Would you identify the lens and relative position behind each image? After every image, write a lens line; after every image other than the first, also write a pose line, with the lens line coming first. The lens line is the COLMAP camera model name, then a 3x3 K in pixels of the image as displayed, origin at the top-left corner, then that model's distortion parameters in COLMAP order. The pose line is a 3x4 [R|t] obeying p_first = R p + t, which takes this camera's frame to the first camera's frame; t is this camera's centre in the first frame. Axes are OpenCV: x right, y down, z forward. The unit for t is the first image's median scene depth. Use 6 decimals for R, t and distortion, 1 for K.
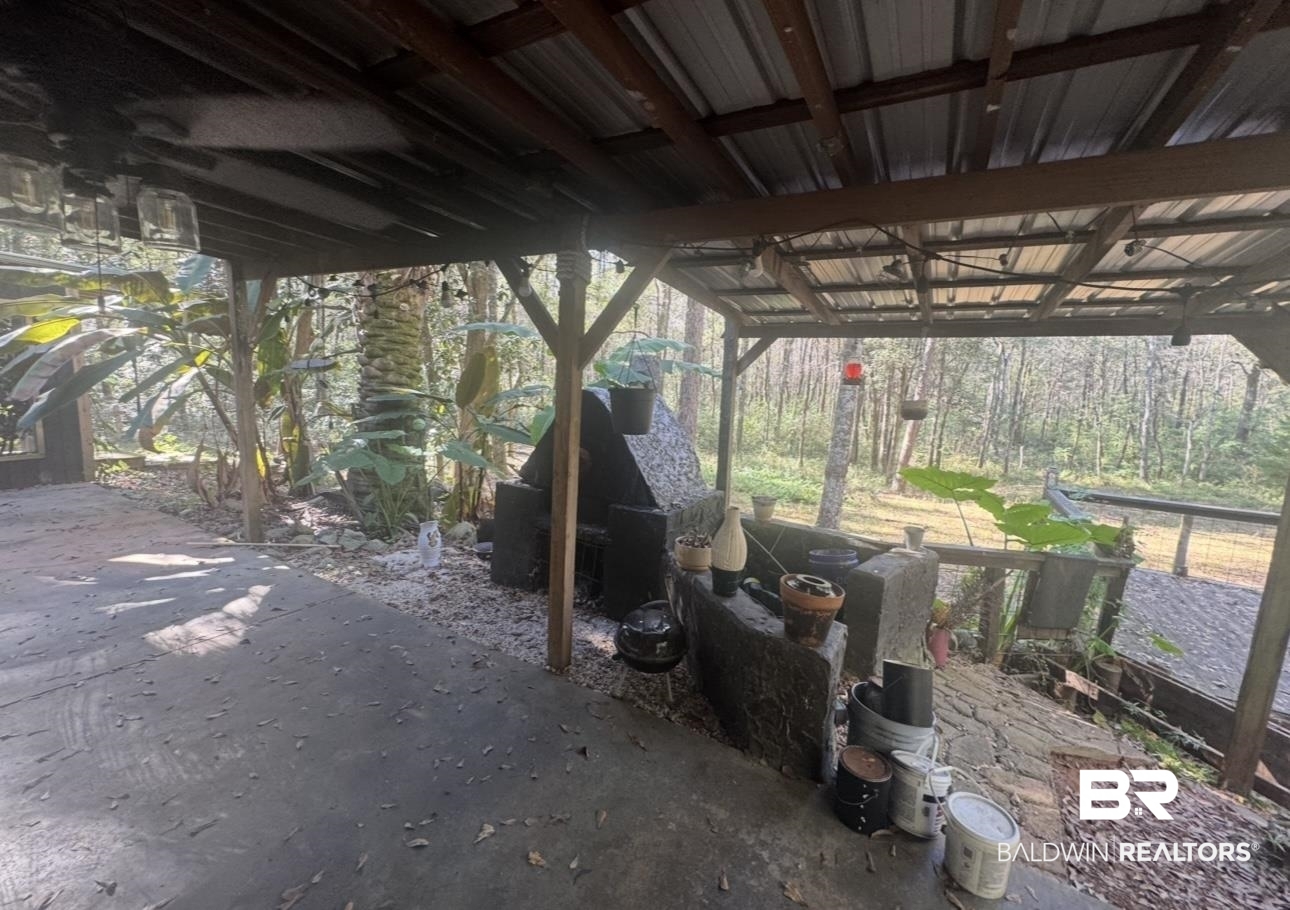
lens RADIAL K [[520.8, 0, 644.6], [0, 520.8, 453.4], [0, 0, 1]] dist [0.001552, 0.000051]
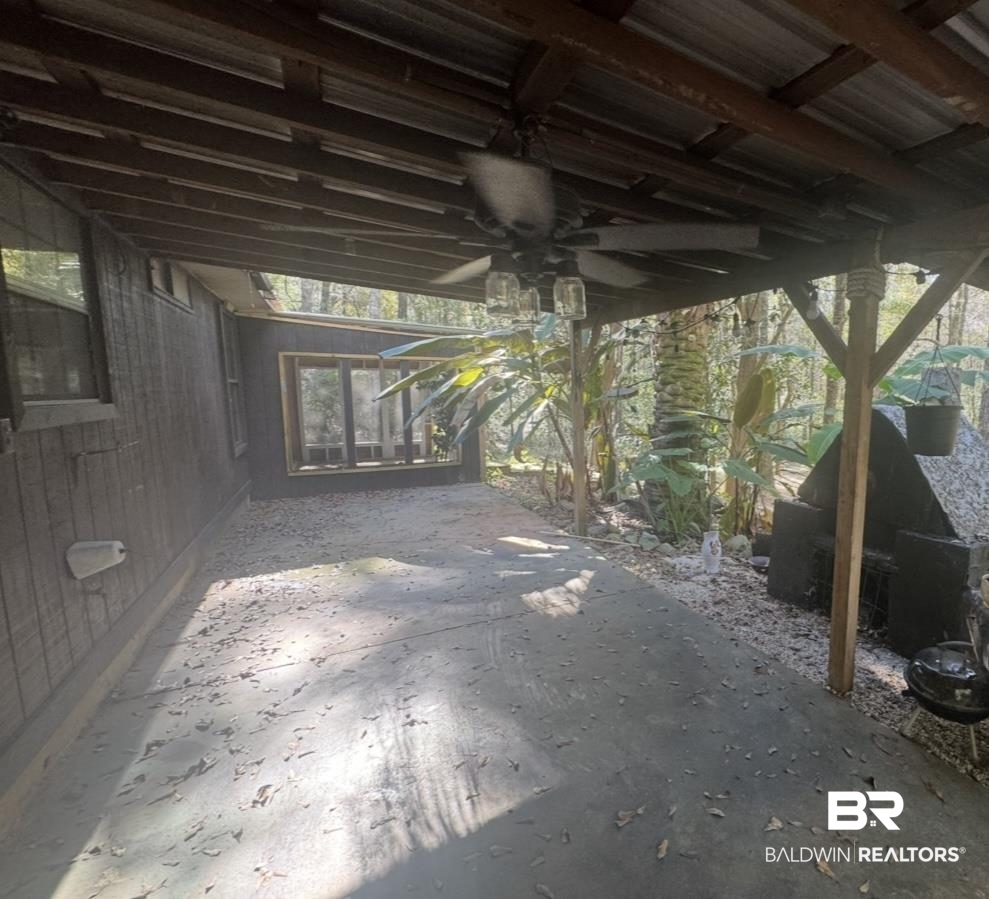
lens RADIAL K [[622.7, 0, 494.7], [0, 622.7, 457.1], [0, 0, 1]] dist [0.000070, -0.000658]
pose [[0.873969, 0.020380, -0.485554, -0.188220], [-0.032207, 0.999353, -0.016027, 0.010496], [0.484913, 0.029645, 0.874060, -0.391234]]
